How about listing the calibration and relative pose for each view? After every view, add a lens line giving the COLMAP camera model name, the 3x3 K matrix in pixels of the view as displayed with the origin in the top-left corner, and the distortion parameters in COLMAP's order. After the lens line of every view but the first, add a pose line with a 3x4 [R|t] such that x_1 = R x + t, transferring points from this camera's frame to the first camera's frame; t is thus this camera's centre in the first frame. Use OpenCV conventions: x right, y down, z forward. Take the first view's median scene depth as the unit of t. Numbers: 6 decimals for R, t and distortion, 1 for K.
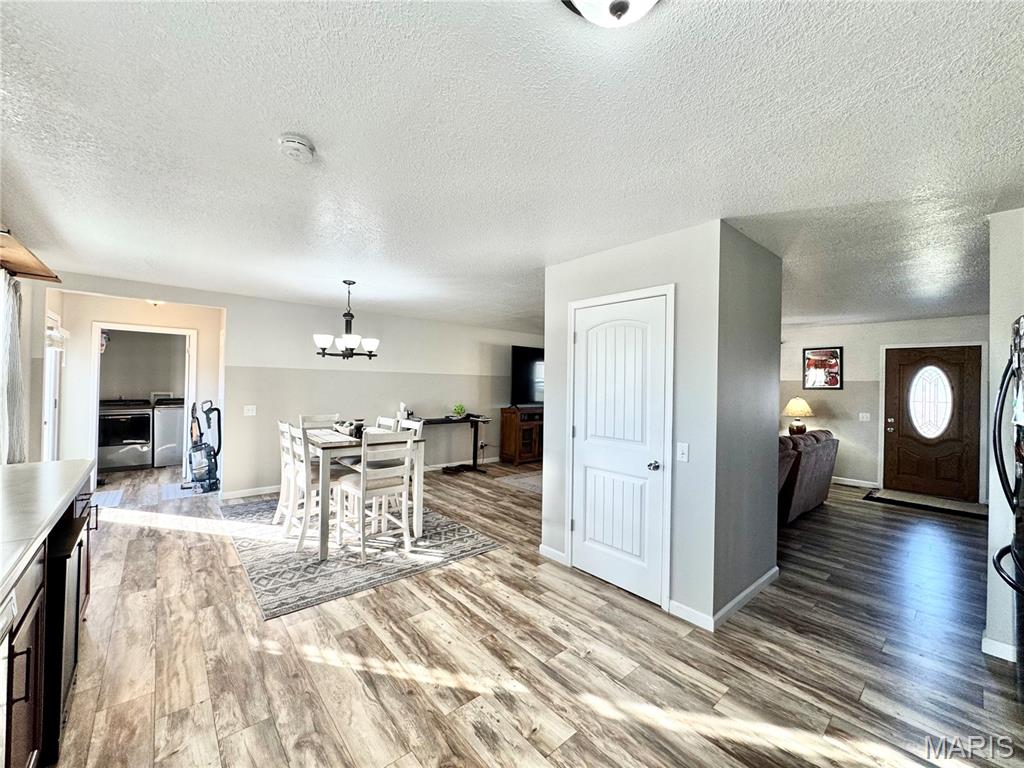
lens RADIAL K [[409.0, 0, 512.6], [0, 409.0, 383.4], [0, 0, 1]] dist [-0.002077, 0.000342]
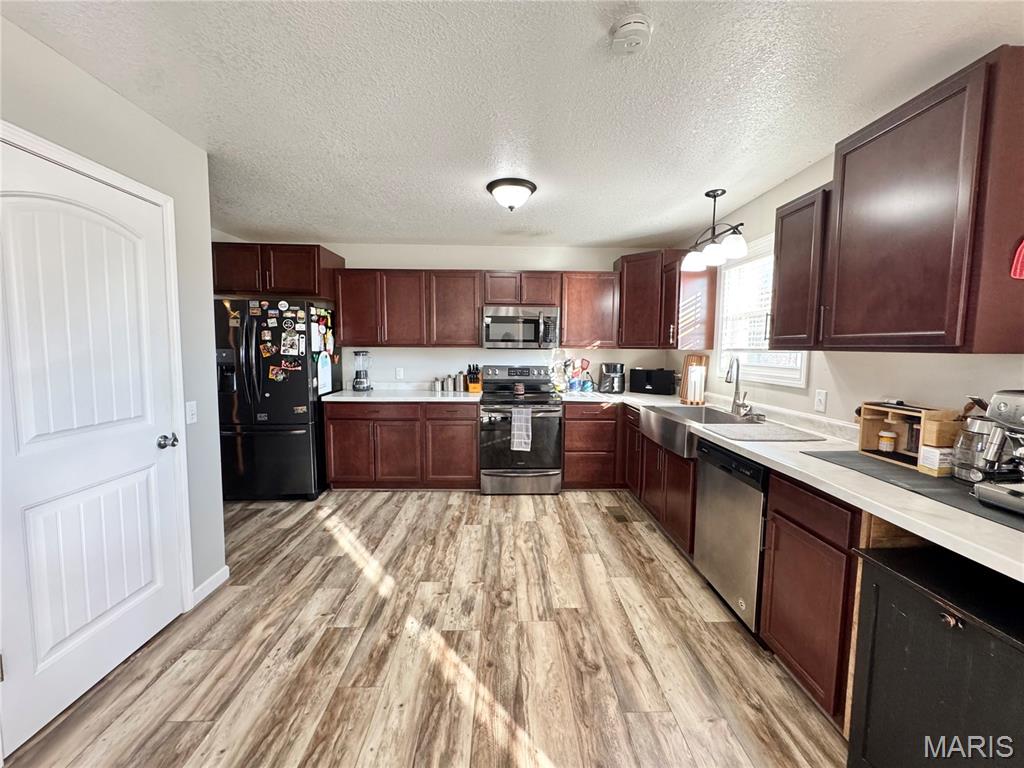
lens RADIAL K [[409.0, 0, 511.0], [0, 409.0, 385.0], [0, 0, 1]] dist [-0.002077, 0.000342]
pose [[-0.769685, -0.083902, 0.632887, -0.723366], [-0.025456, 0.994572, 0.100892, 0.011987], [-0.637917, 0.061544, -0.767642, 1.437880]]
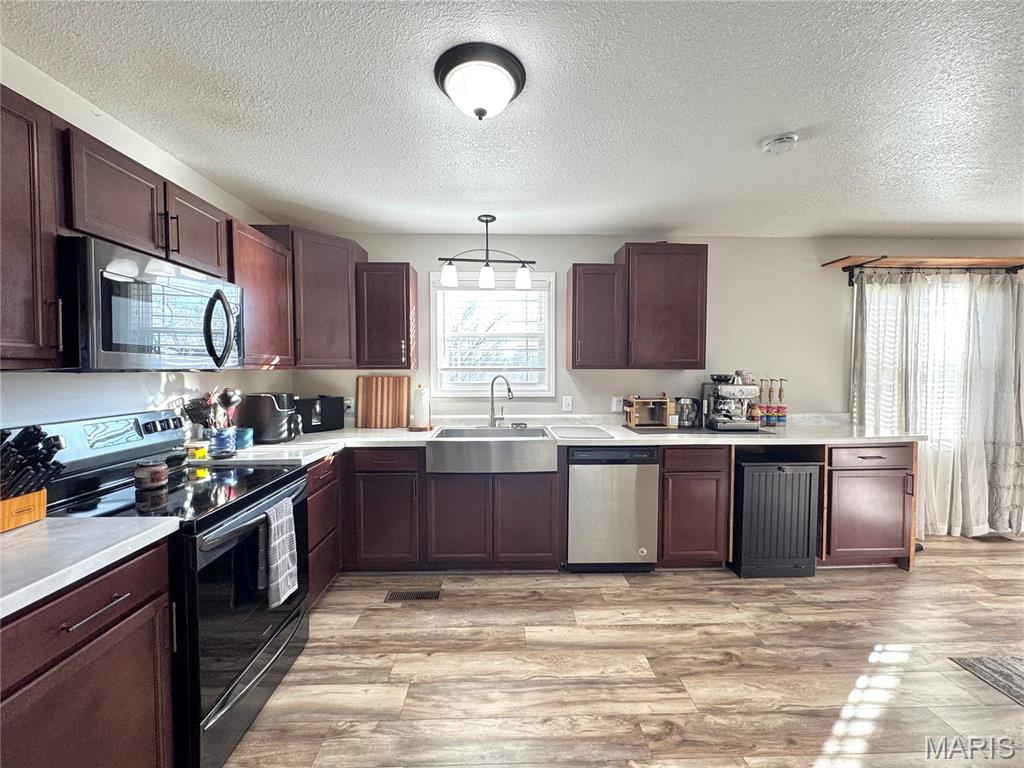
lens RADIAL K [[409.0, 0, 513.3], [0, 409.0, 383.9], [0, 0, 1]] dist [-0.002077, 0.000342]
pose [[-0.629600, 0.007741, -0.776881, 0.618633], [-0.009835, 0.999791, 0.017933, 0.038165], [0.776858, 0.018931, -0.629392, 0.925171]]
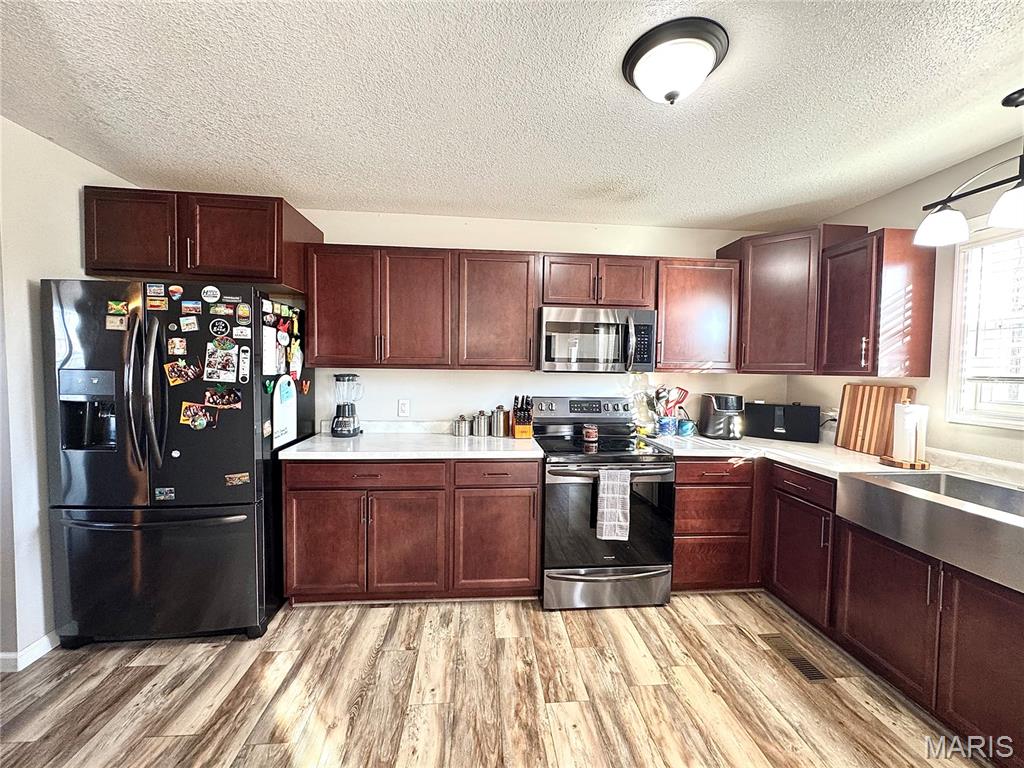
lens RADIAL K [[409.0, 0, 511.2], [0, 409.0, 384.7], [0, 0, 1]] dist [-0.002077, 0.000342]
pose [[-0.808184, -0.057995, 0.586068, -0.078339], [-0.033835, 0.998068, 0.052107, 0.016285], [-0.587958, 0.022282, -0.808585, 1.106476]]
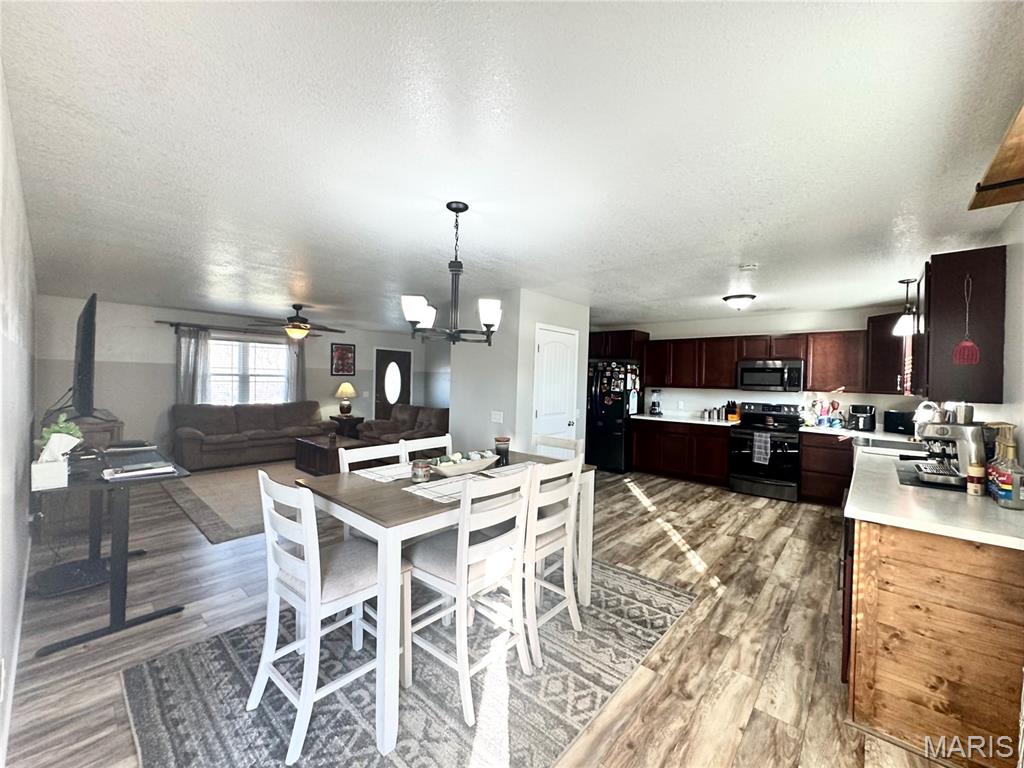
lens RADIAL K [[409.0, 0, 511.7], [0, 409.0, 384.2], [0, 0, 1]] dist [-0.002077, 0.000342]
pose [[-0.134837, -0.035279, 0.990240, -1.854071], [-0.027398, 0.999117, 0.031864, -0.044768], [-0.990489, -0.022834, -0.135685, 1.898110]]
